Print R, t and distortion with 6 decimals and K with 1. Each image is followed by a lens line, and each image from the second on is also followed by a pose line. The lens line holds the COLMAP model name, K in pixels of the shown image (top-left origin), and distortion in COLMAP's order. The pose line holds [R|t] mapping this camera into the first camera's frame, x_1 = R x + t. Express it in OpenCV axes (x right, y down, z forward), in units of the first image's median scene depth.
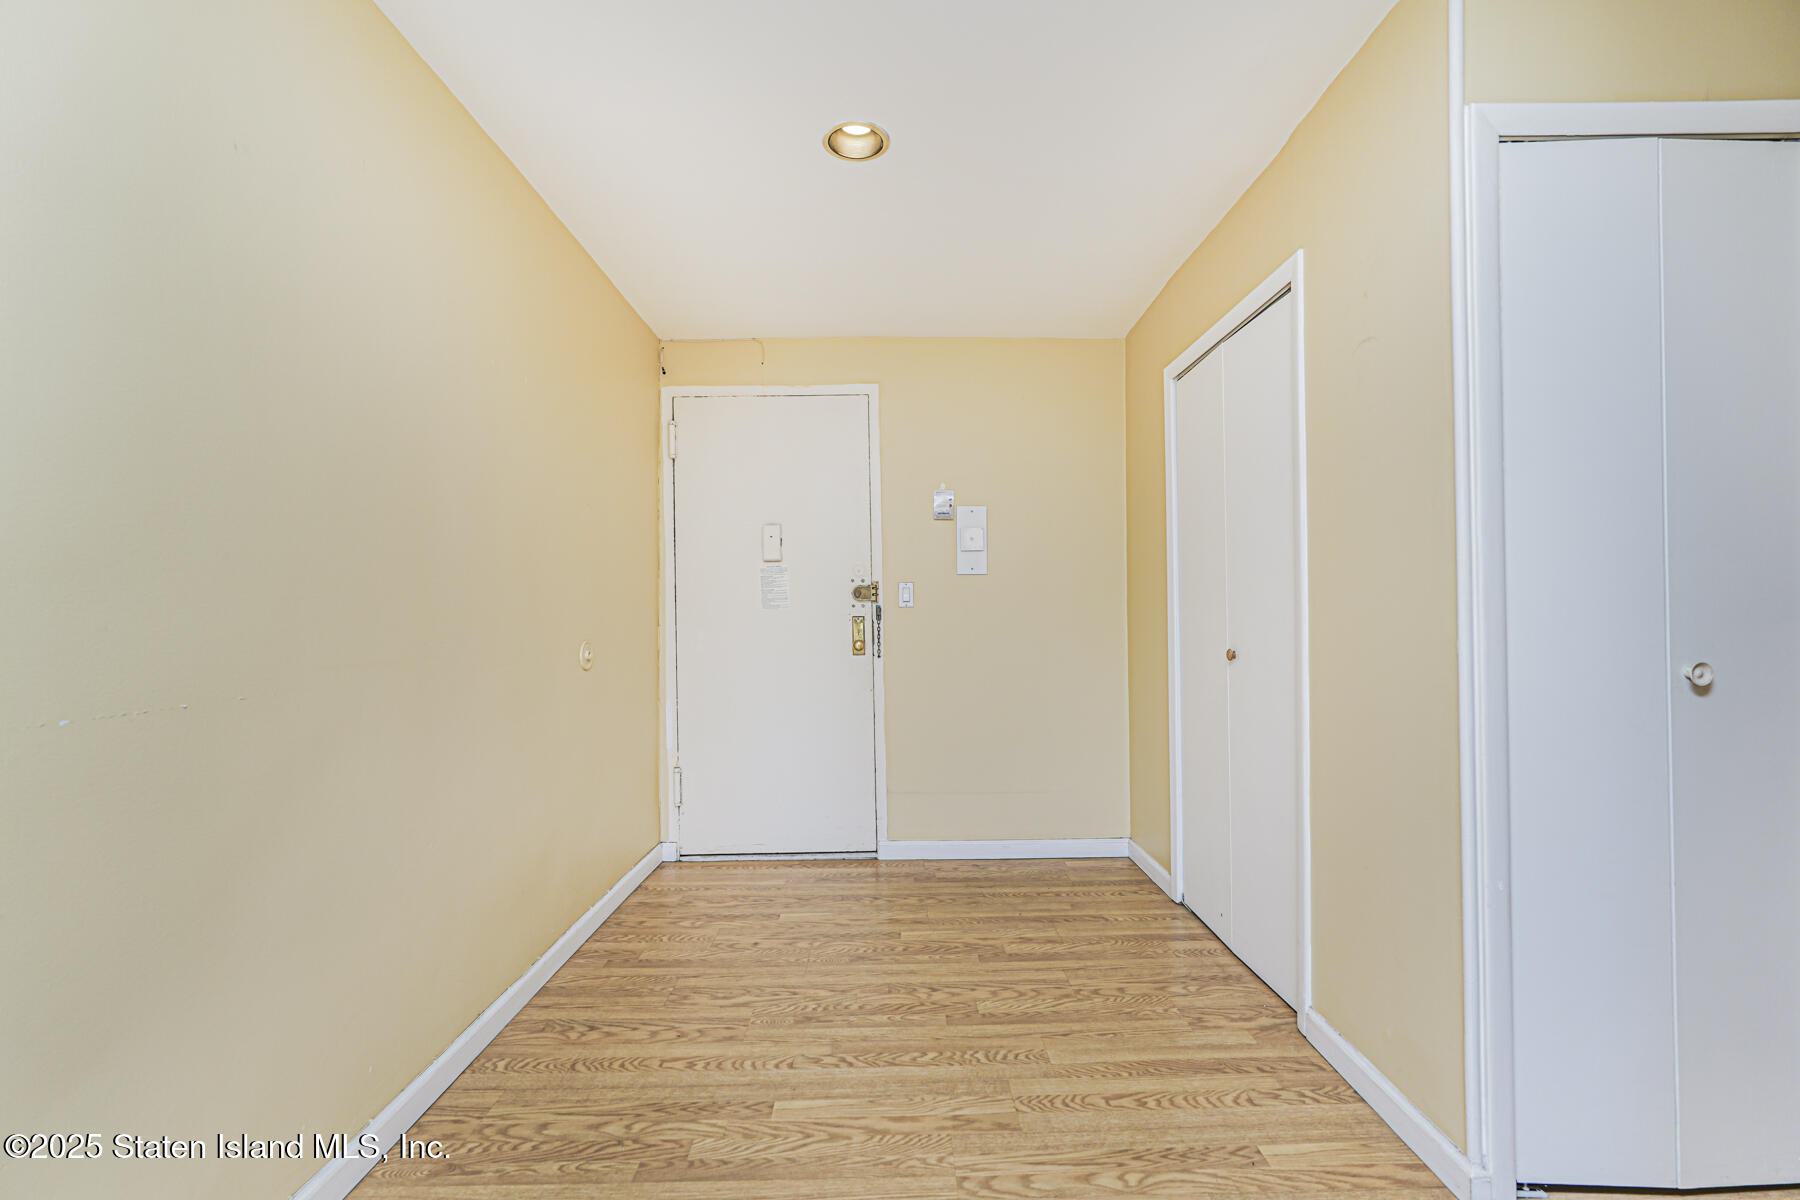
lens RADIAL K [[792.5, 0, 902.7], [0, 792.5, 602.1], [0, 0, 1]] dist [-0.018508, 0.011830]
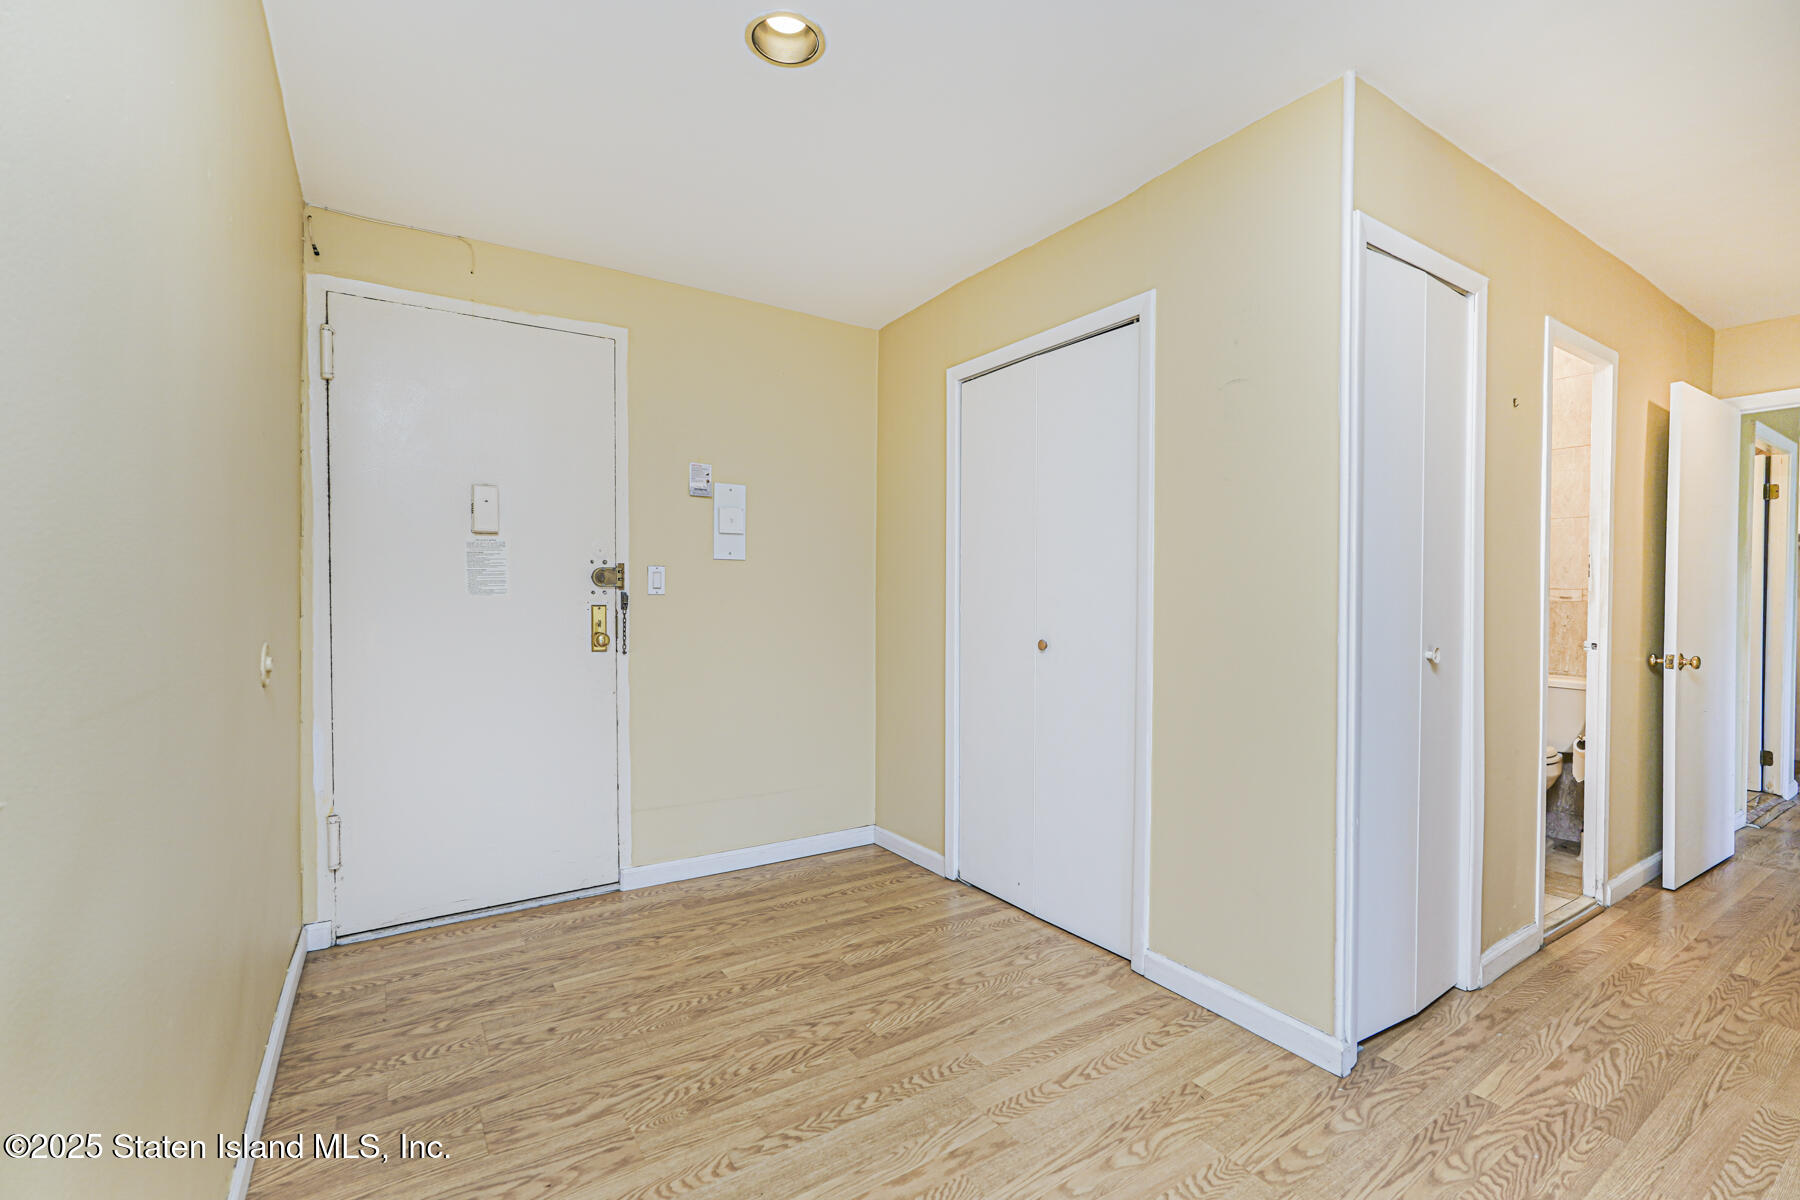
lens RADIAL K [[792.5, 0, 902.7], [0, 792.5, 602.1], [0, 0, 1]] dist [-0.018508, 0.011830]
pose [[0.841381, 0.008907, 0.540369, -0.297353], [-0.019858, 0.999699, 0.014442, -0.004248], [-0.540077, -0.022881, 0.841304, 0.163228]]
